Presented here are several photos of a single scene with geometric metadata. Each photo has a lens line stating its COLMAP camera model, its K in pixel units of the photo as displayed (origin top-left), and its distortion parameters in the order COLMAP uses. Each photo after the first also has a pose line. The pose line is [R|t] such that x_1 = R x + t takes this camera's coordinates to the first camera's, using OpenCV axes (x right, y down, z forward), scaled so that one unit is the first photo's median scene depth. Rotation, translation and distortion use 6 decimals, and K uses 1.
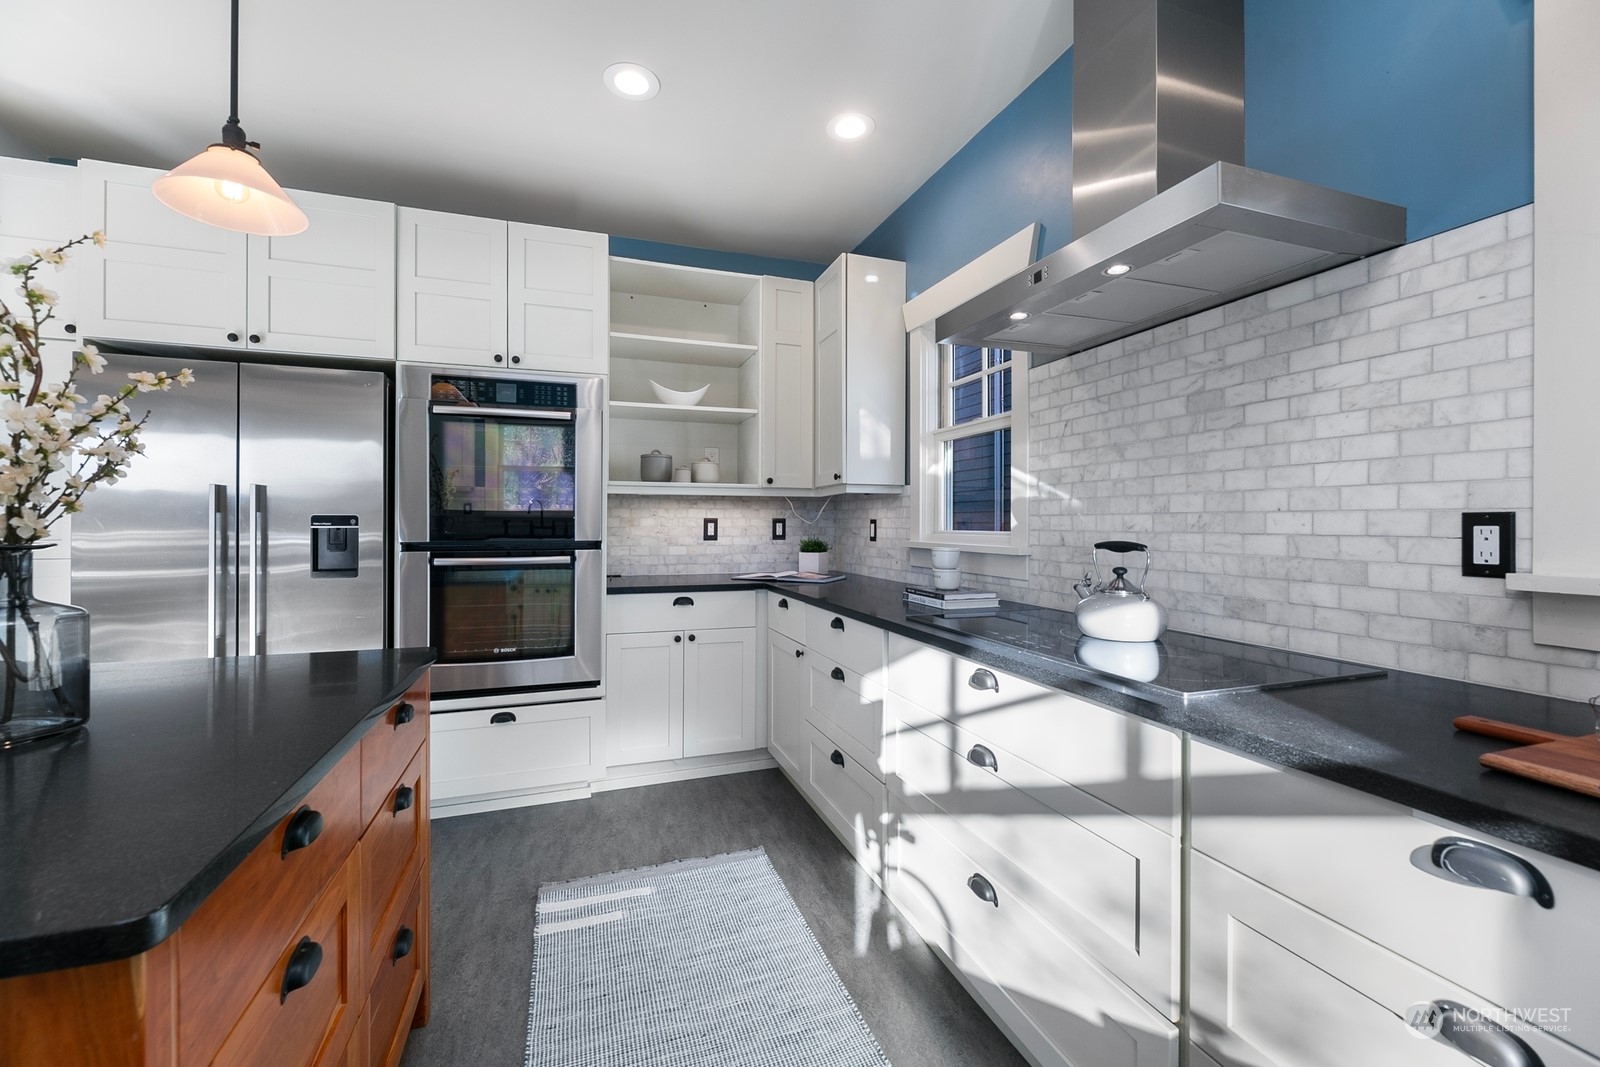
lens RADIAL K [[649.1, 0, 798.5], [0, 649.1, 521.3], [0, 0, 1]] dist [-0.003000, 0.000163]
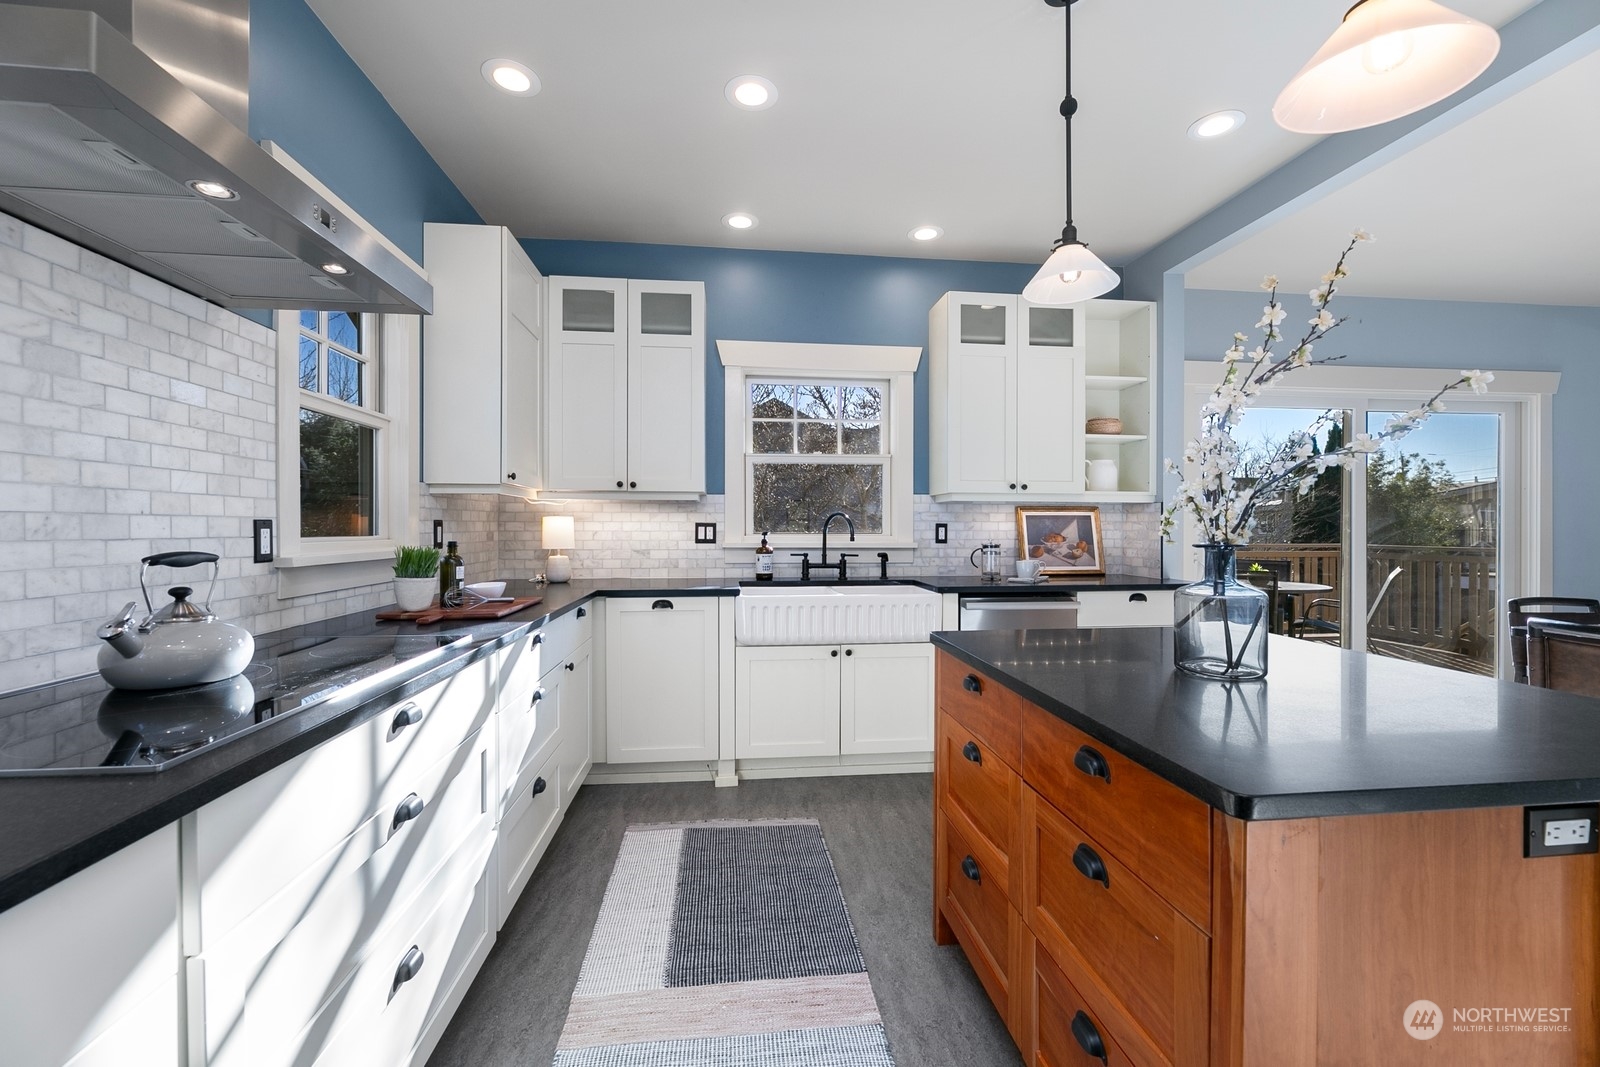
lens RADIAL K [[649.1, 0, 796.3], [0, 649.1, 529.1], [0, 0, 1]] dist [-0.003000, 0.000163]
pose [[-0.972501, -0.005343, 0.232839, -0.345847], [-0.005099, 0.999986, 0.001650, -0.000251], [-0.232844, 0.000417, -0.972514, 1.490224]]
